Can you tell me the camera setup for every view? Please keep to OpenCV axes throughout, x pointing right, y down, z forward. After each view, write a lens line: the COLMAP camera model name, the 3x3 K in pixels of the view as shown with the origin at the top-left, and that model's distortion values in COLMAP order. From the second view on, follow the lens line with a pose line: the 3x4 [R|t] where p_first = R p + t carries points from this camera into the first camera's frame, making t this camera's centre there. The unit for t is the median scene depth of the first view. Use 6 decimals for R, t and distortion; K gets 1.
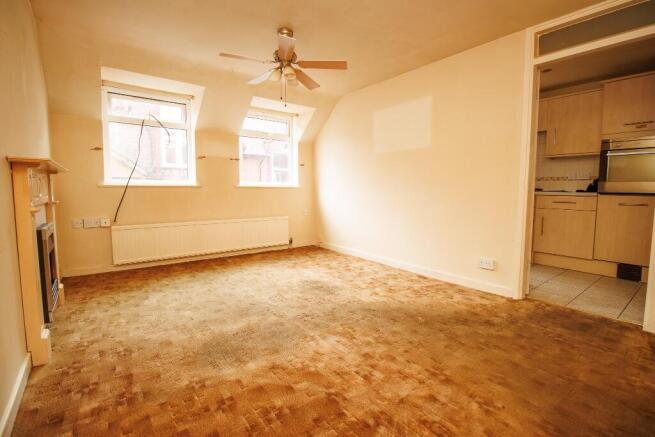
lens RADIAL K [[303.7, 0, 329.4], [0, 303.7, 208.6], [0, 0, 1]] dist [-0.002014, -0.000483]
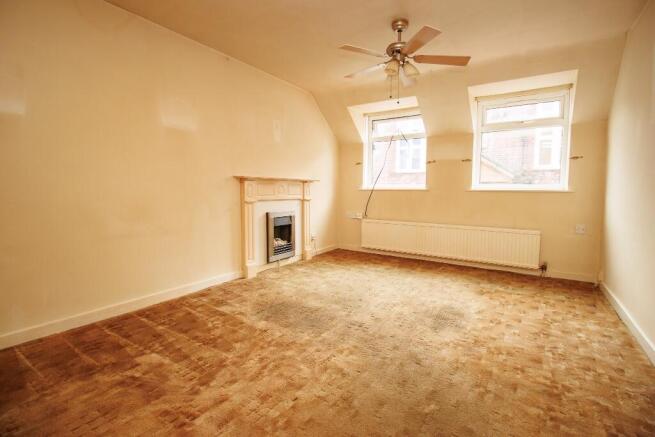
lens RADIAL K [[303.7, 0, 329.4], [0, 303.7, 208.6], [0, 0, 1]] dist [-0.002014, -0.000483]
pose [[0.329277, 0.057730, -0.942467, 0.536425], [-0.072151, 0.996749, 0.035847, -0.026752], [0.941473, 0.056196, 0.332372, 0.403407]]
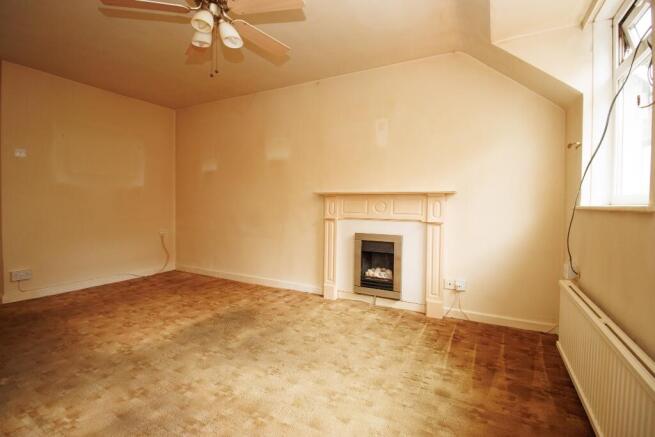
lens RADIAL K [[306.5, 0, 326.8], [0, 306.5, 211.2], [0, 0, 1]] dist [-0.000339, 0.000000]
pose [[-0.914110, 0.001992, -0.405461, -0.084305], [-0.037139, 0.995373, 0.088618, -0.102069], [0.403761, 0.096065, -0.909807, 1.342797]]
